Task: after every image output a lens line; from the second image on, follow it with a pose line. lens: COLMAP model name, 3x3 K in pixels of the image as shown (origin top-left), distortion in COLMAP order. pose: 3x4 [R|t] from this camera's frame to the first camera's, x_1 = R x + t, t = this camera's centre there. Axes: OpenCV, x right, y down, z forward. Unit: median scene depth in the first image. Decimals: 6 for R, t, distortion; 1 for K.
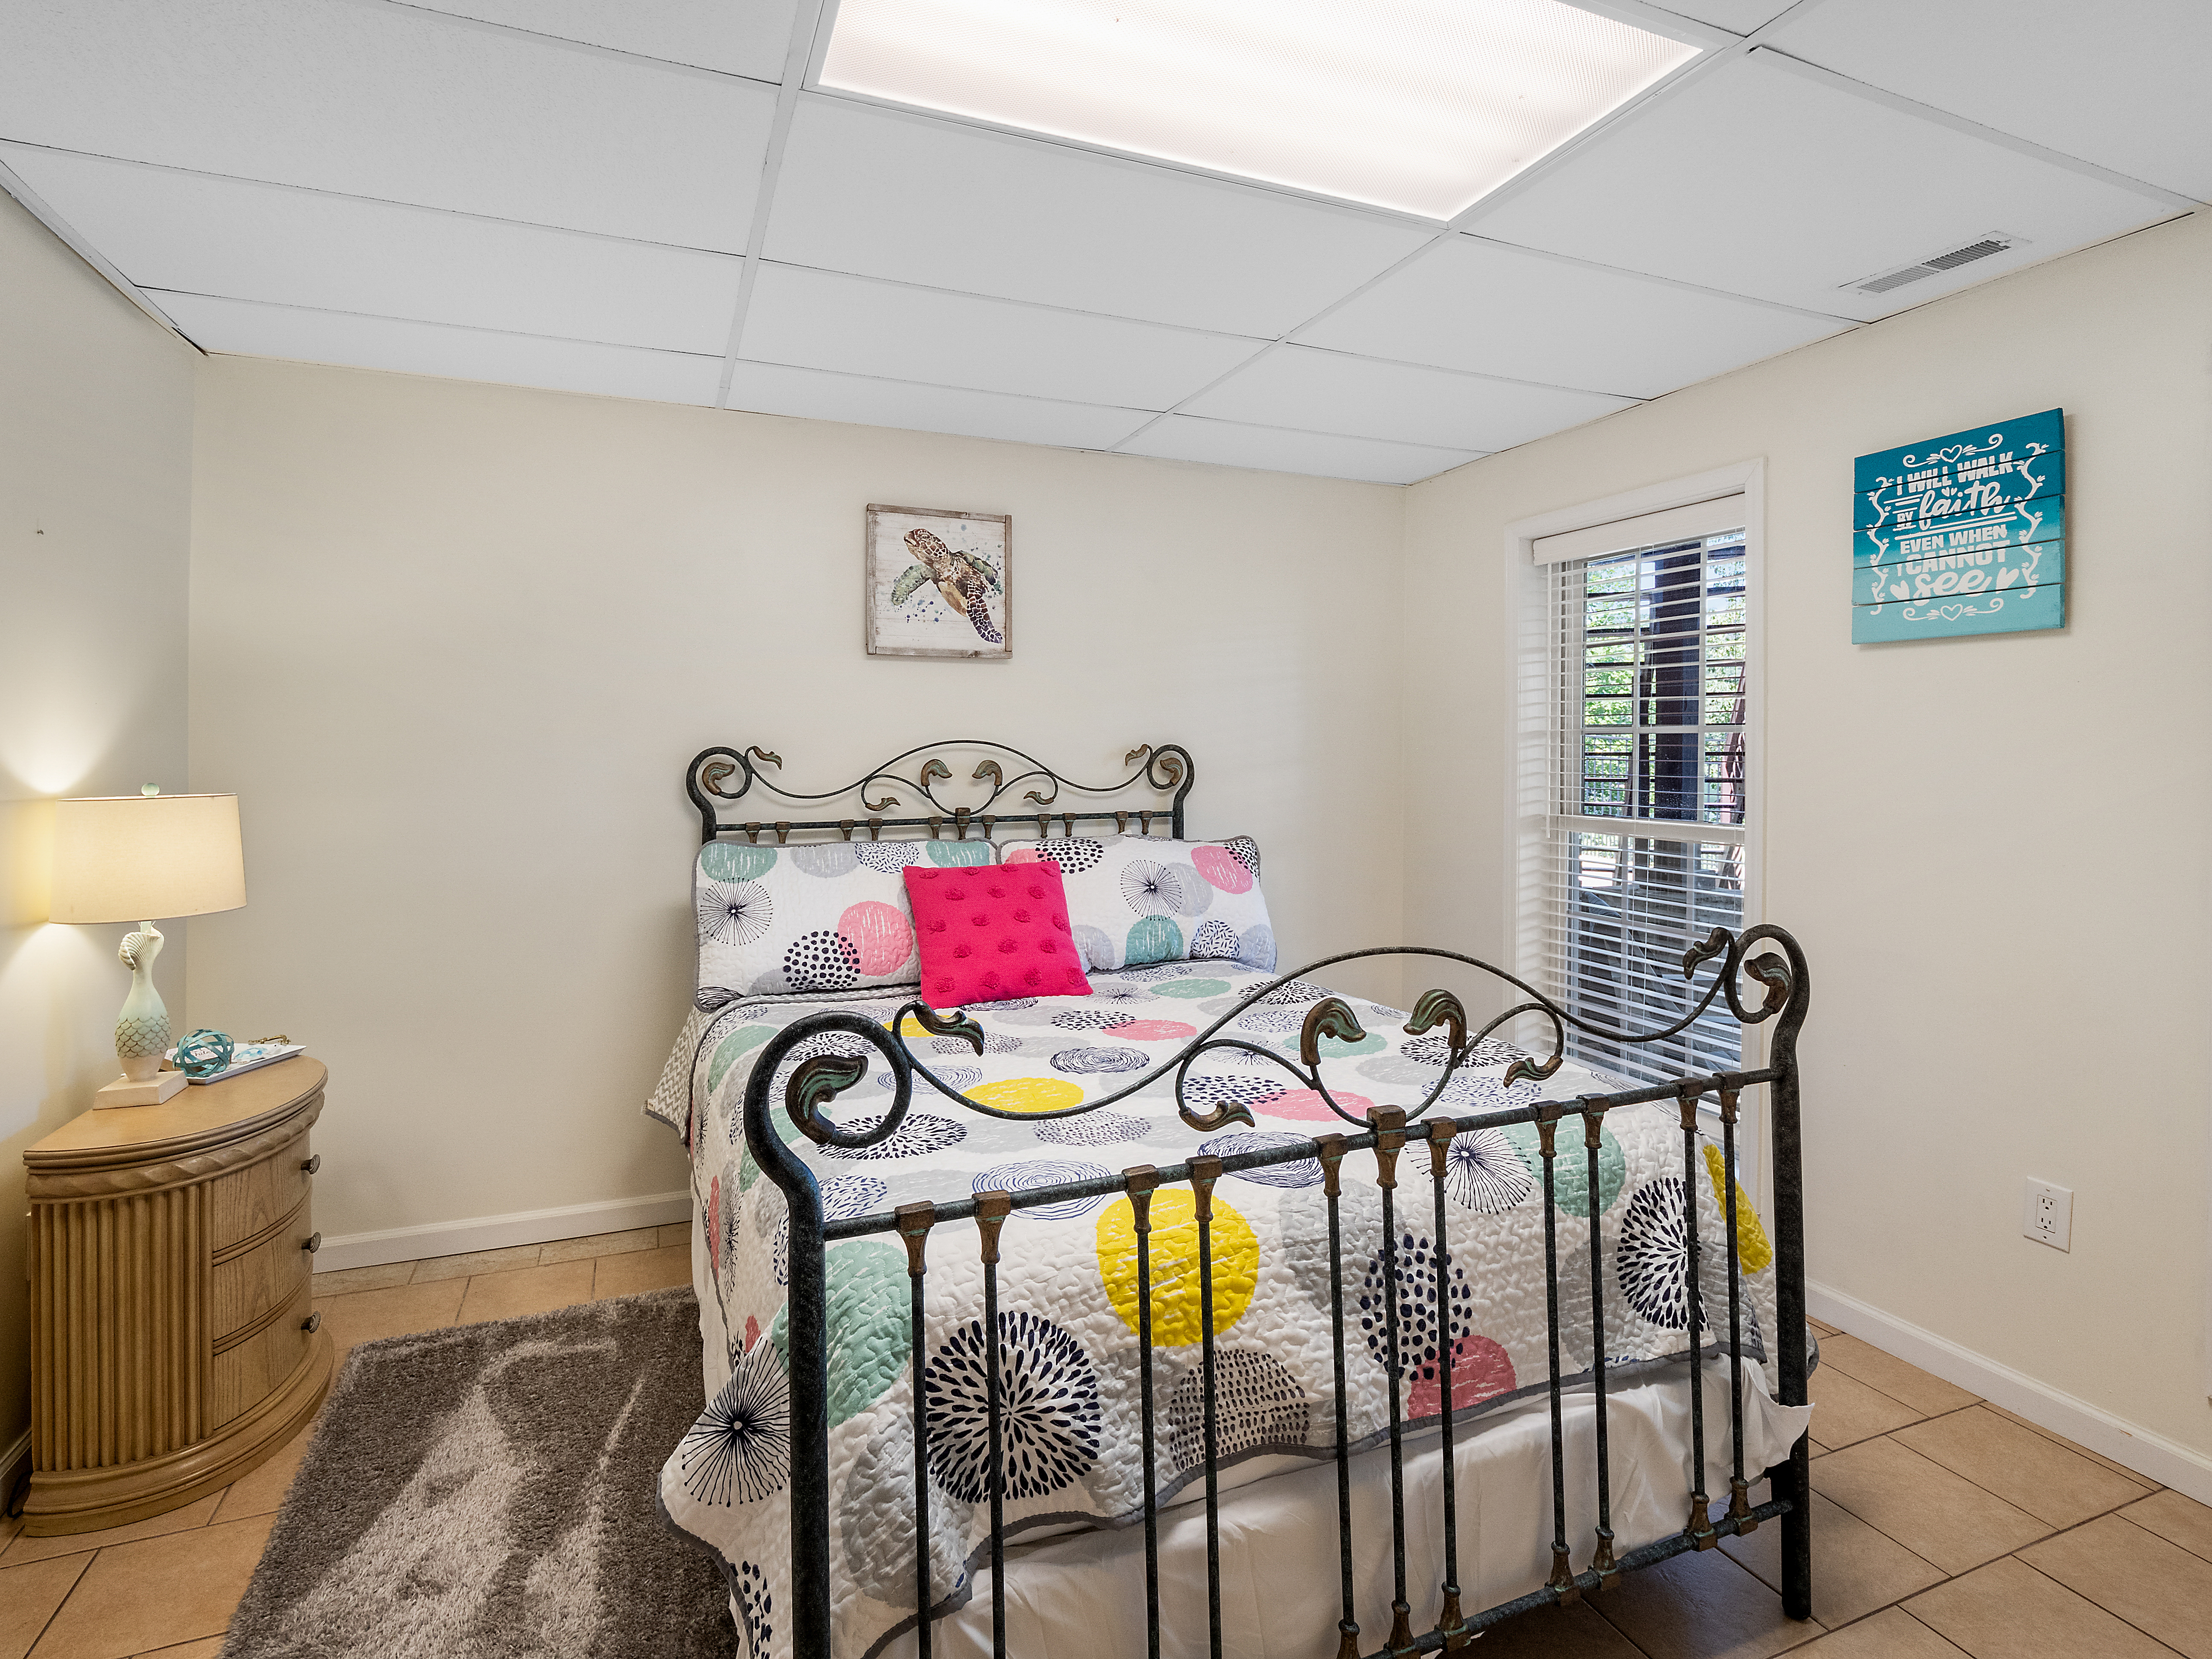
lens RADIAL K [[1078.0, 0, 1061.0], [0, 1078.0, 748.9], [0, 0, 1]] dist [-0.017523, -0.000731]
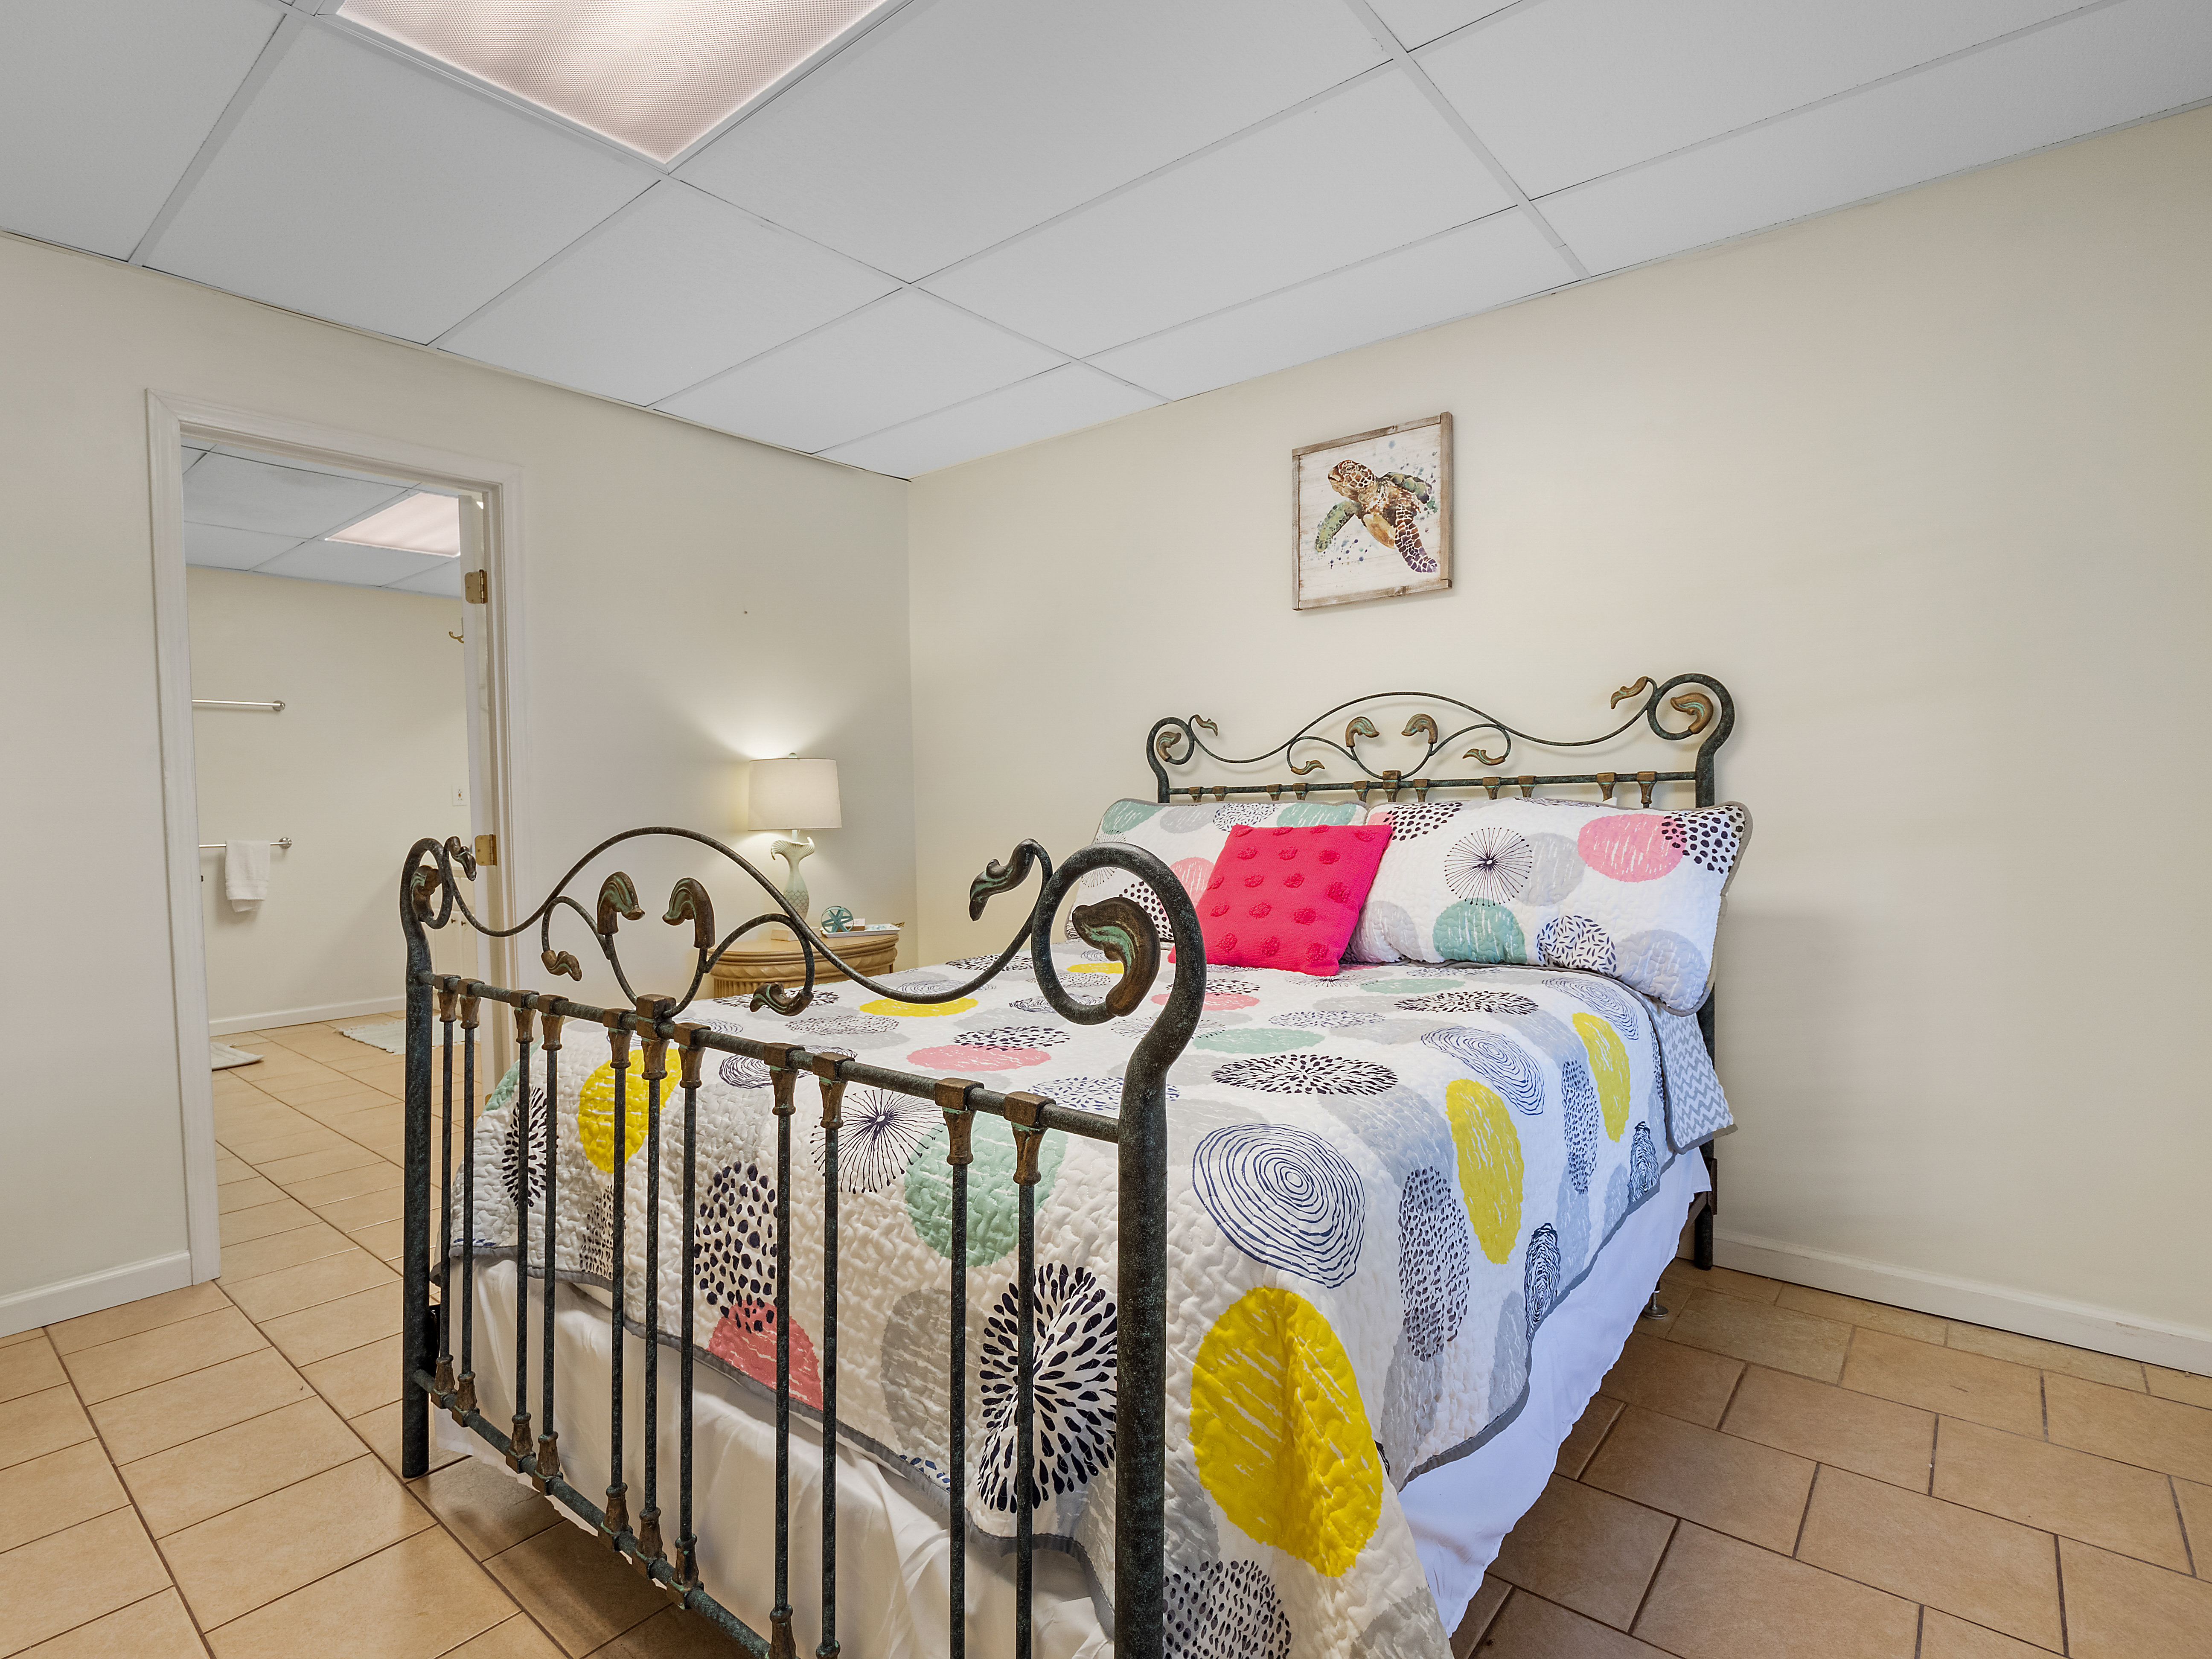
lens RADIAL K [[1084.7, 0, 1108.2], [0, 1084.7, 822.2], [0, 0, 1]] dist [-0.008514, -0.002769]
pose [[0.504764, 0.009648, -0.863203, 0.557802], [0.023082, 0.999429, 0.024668, 0.070894], [0.862949, -0.032376, 0.504253, 0.366781]]
